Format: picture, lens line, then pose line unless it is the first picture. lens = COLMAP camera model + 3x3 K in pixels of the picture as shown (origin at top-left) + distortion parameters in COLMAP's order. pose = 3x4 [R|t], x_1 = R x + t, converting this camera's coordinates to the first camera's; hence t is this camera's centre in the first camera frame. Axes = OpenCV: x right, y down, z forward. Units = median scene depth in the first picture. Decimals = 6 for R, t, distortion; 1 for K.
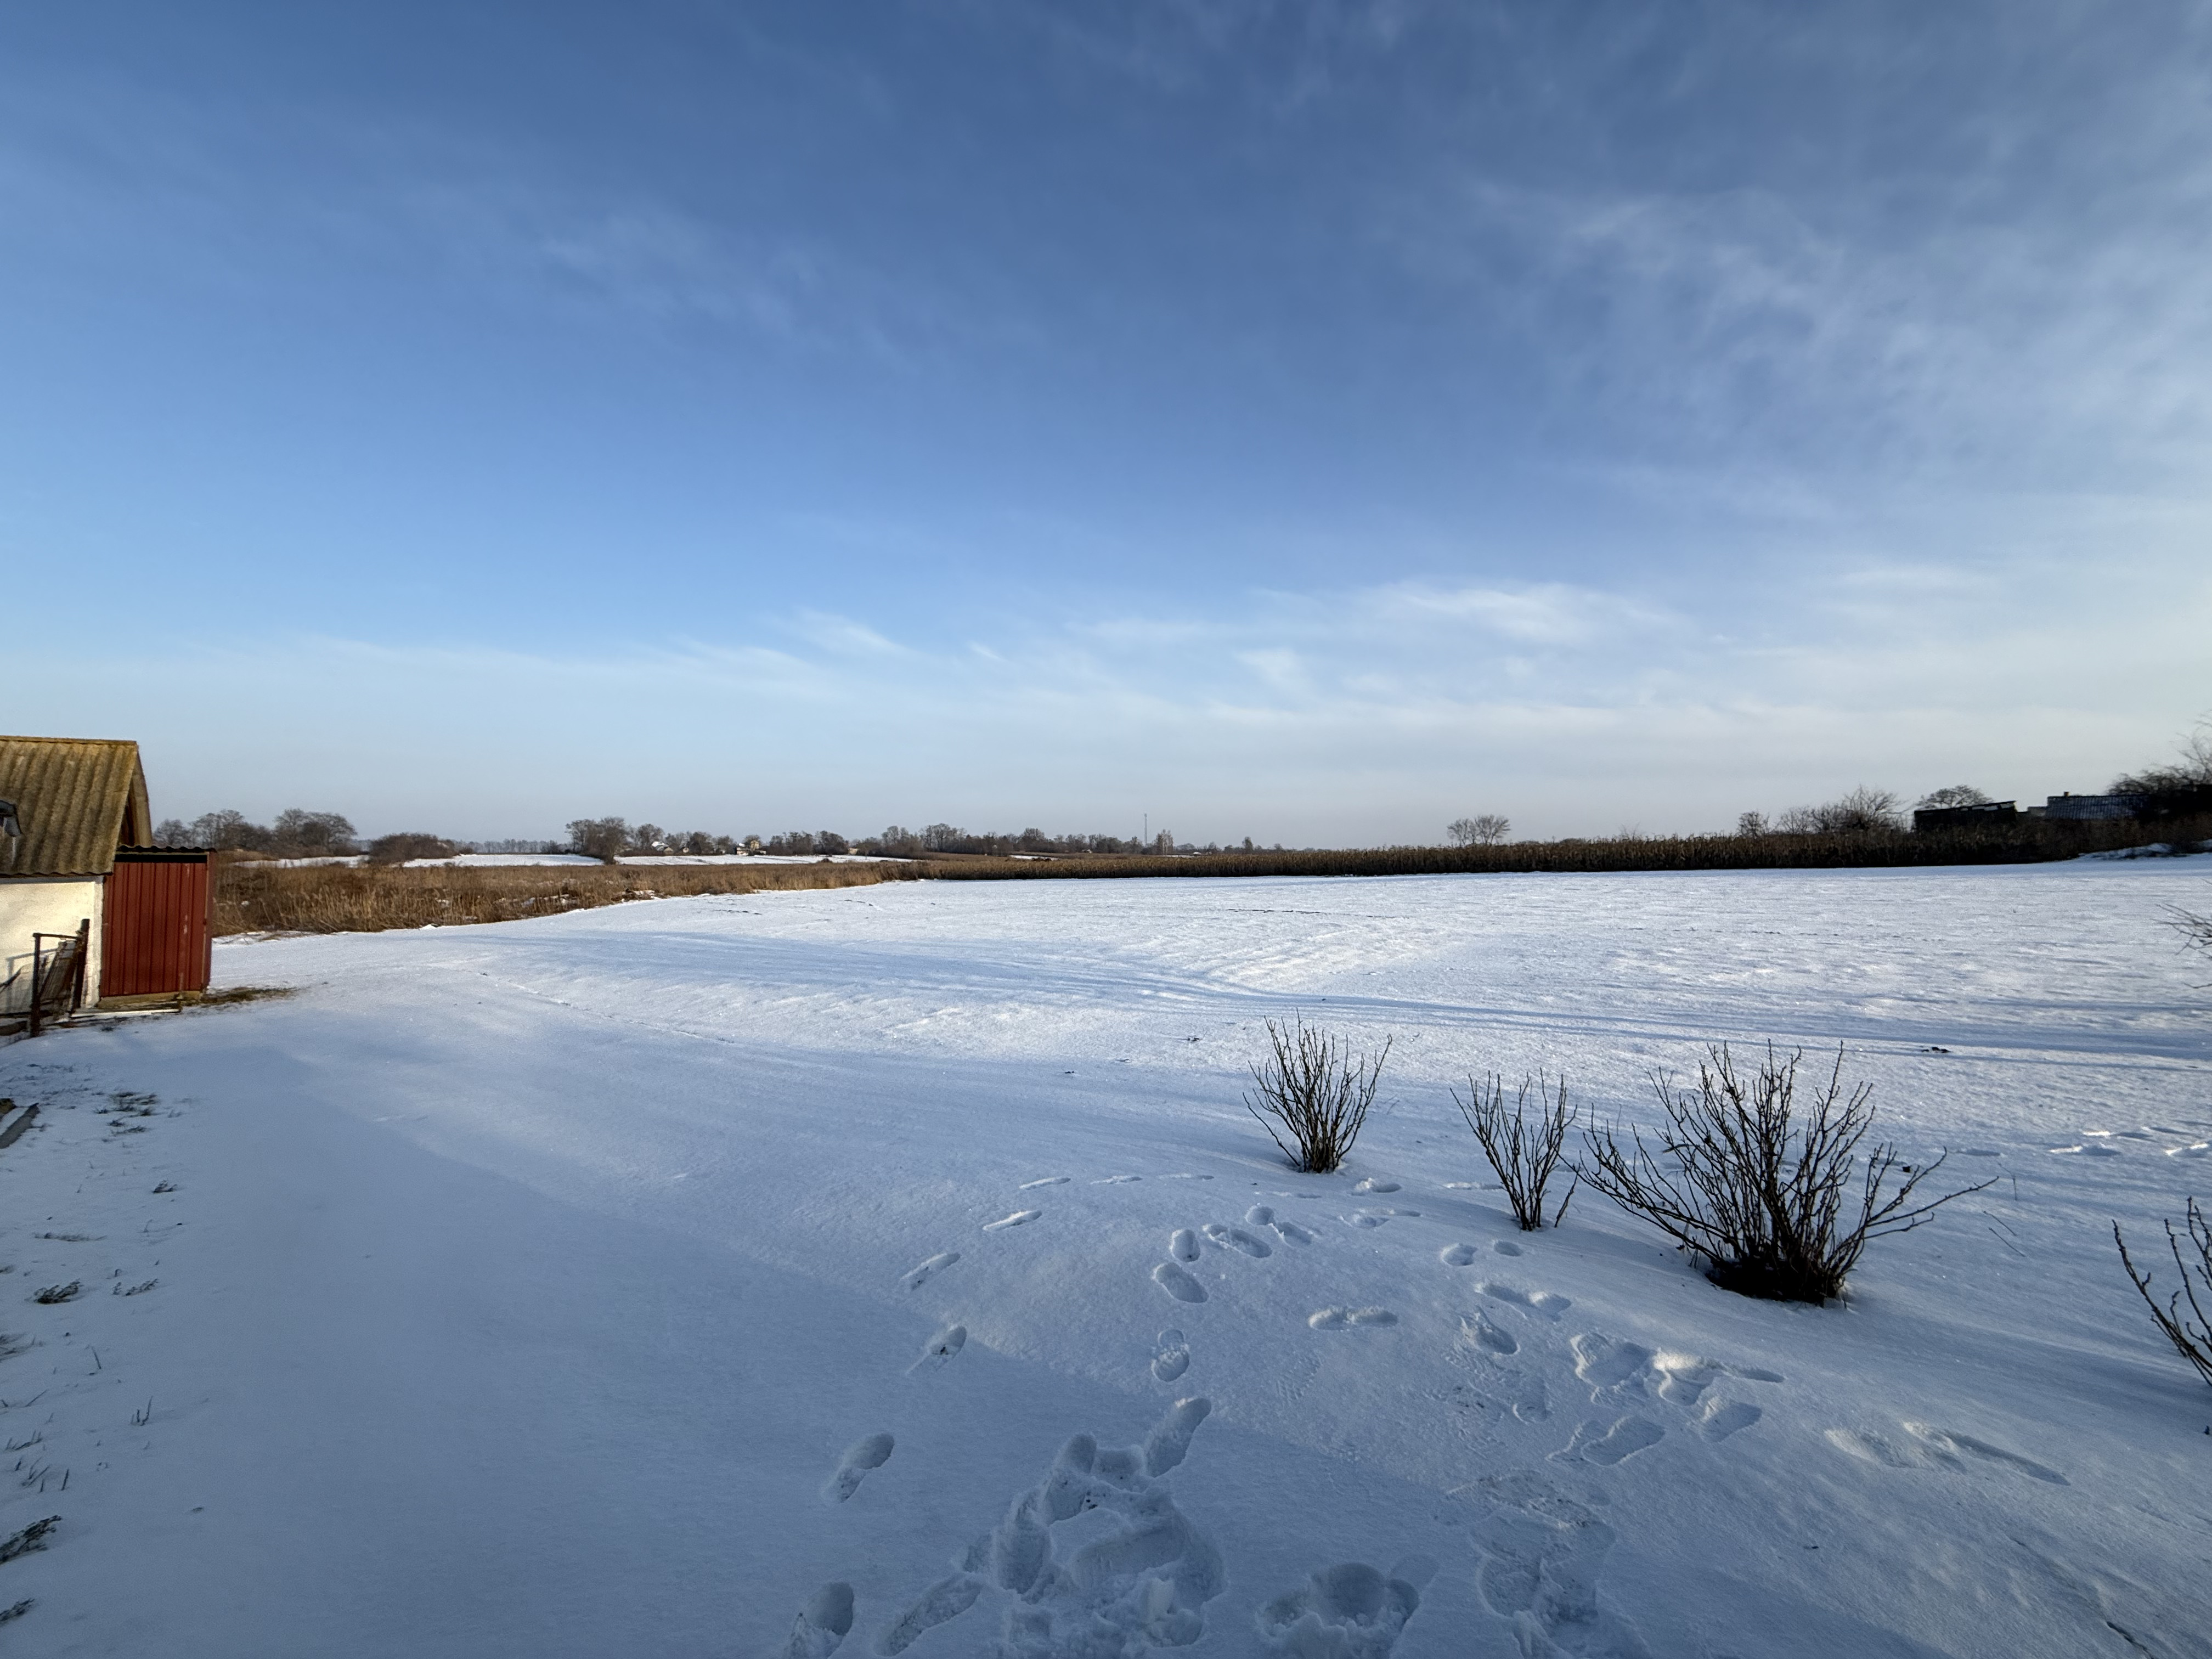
lens RADIAL K [[872.4, 0, 1104.3], [0, 872.4, 828.9], [0, 0, 1]] dist [-0.002358, -0.000443]
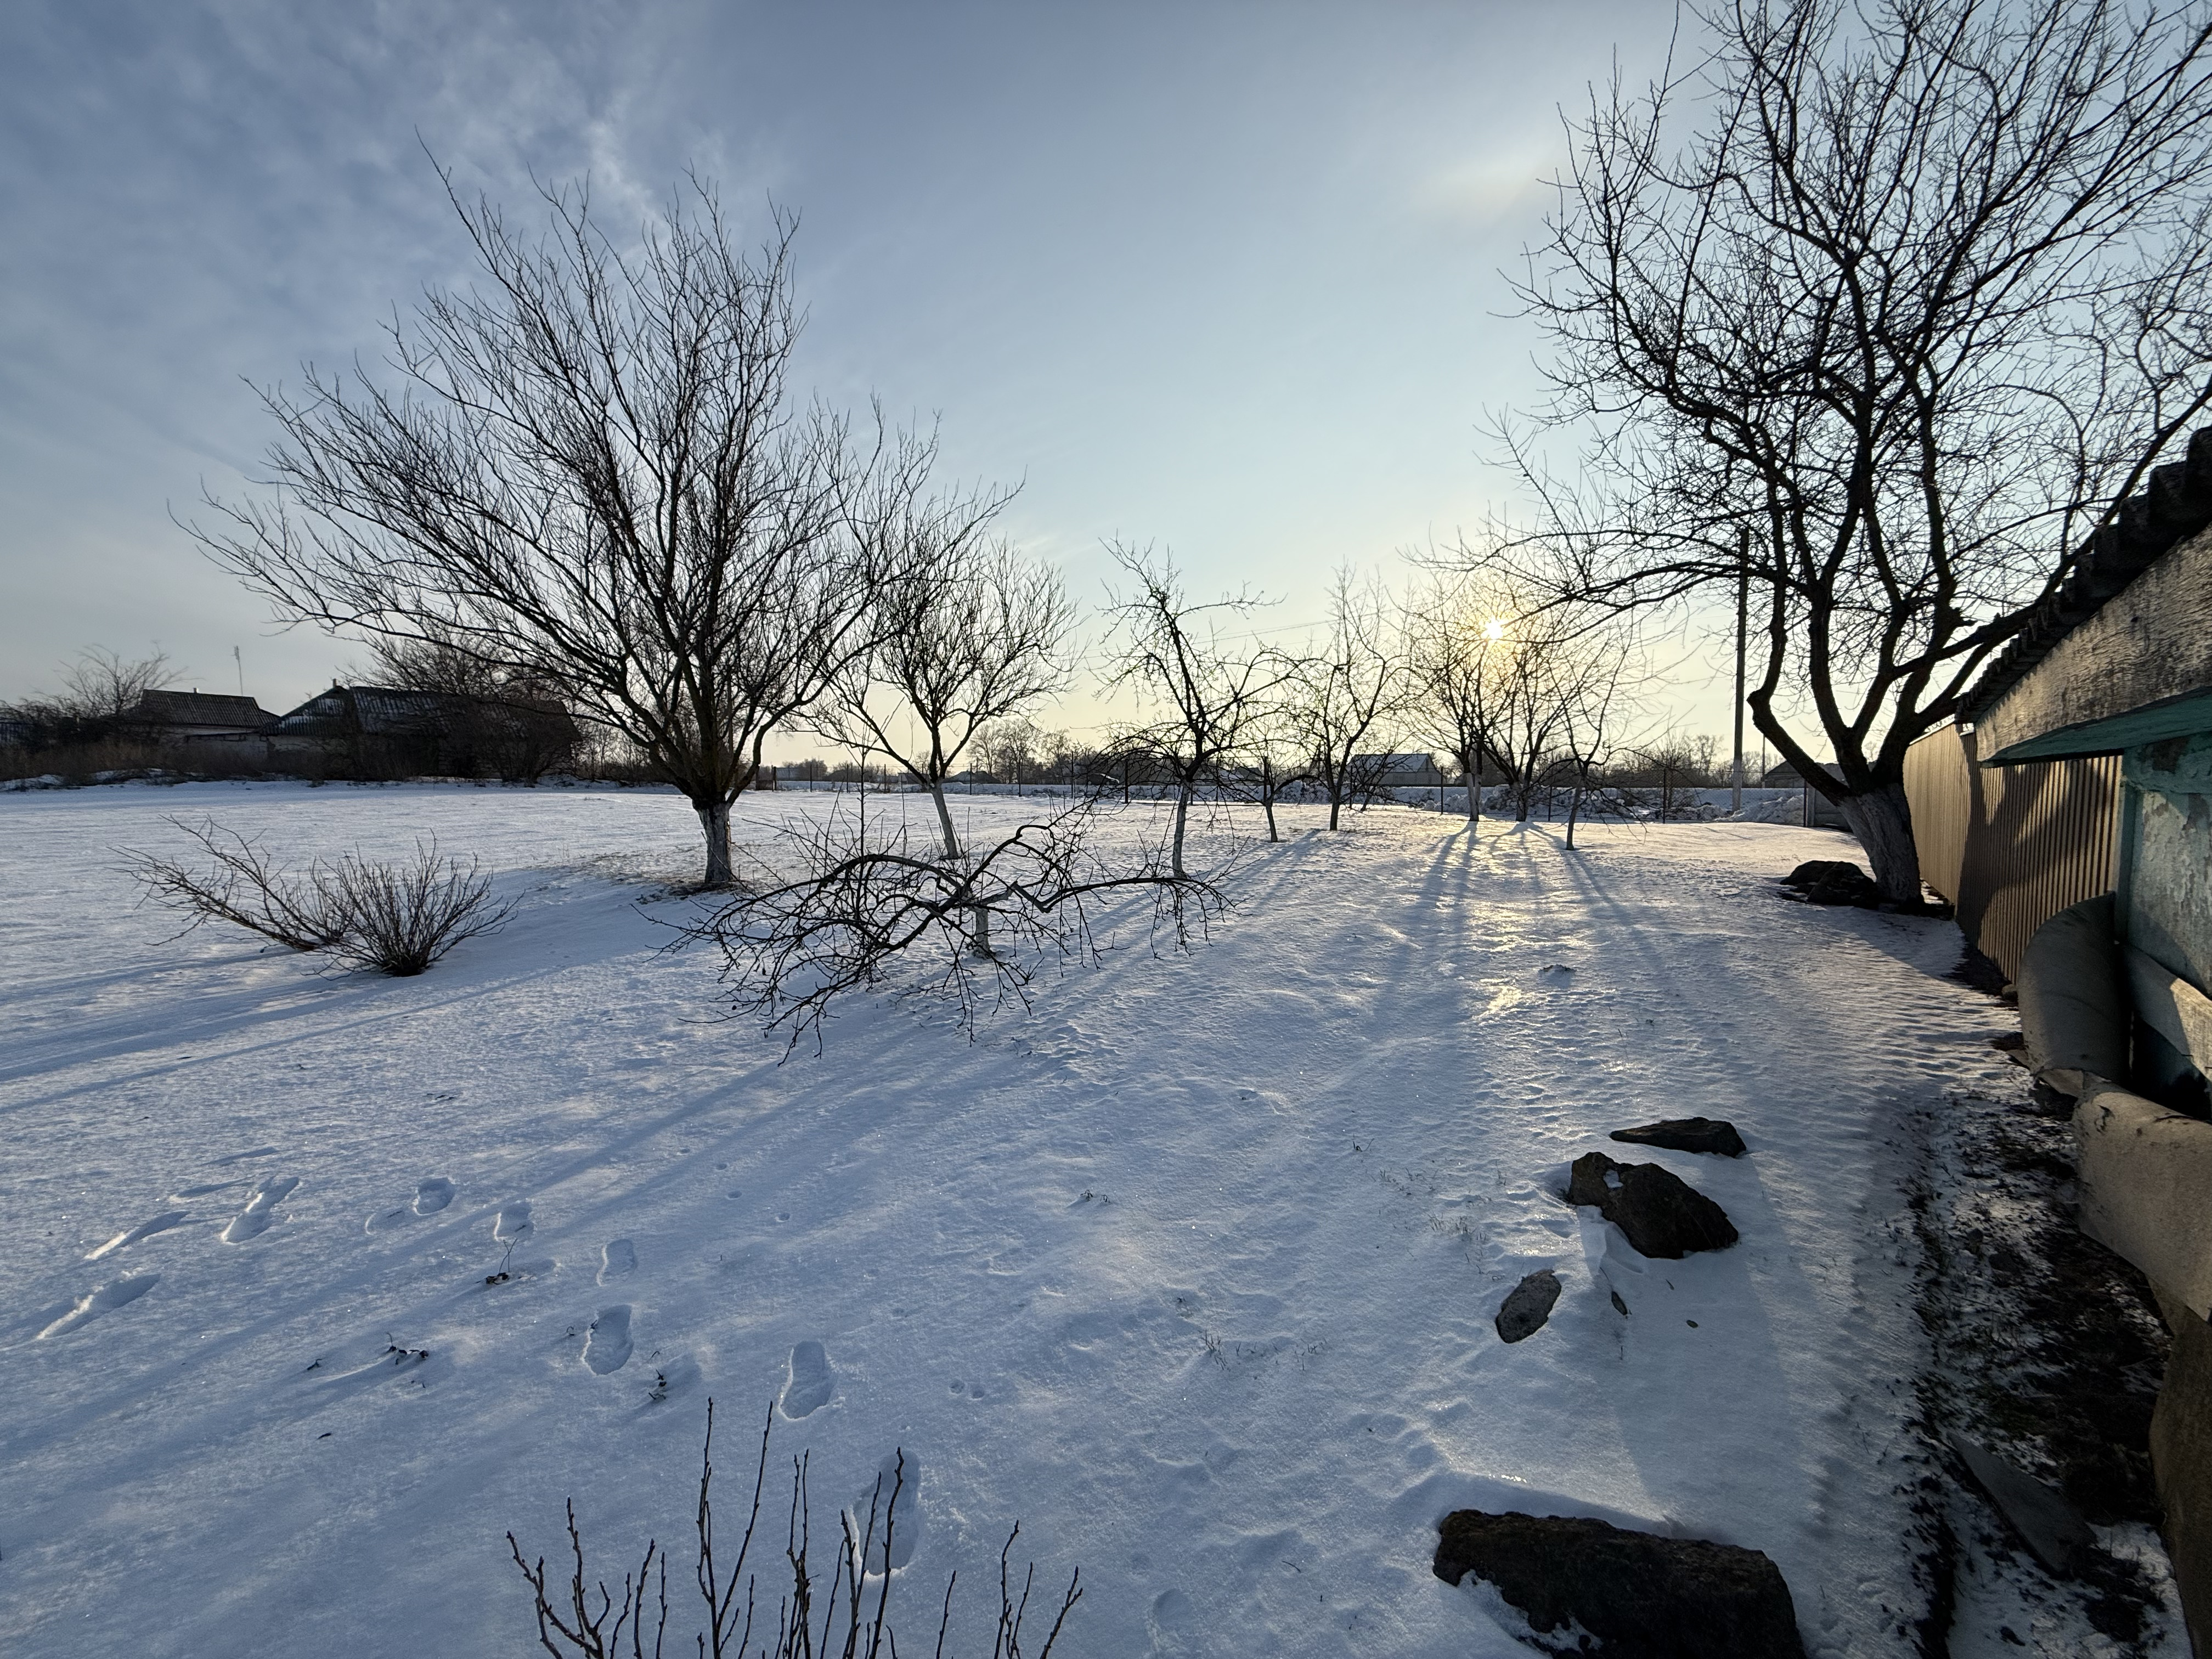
lens RADIAL K [[872.4, 0, 1104.3], [0, 872.4, 823.8], [0, 0, 1]] dist [-0.002358, -0.000443]
pose [[-0.197984, -0.036014, 0.979543, 0.239254], [-0.034212, 0.998970, 0.029813, 0.009279], [-0.979608, -0.027609, -0.199012, 0.252372]]
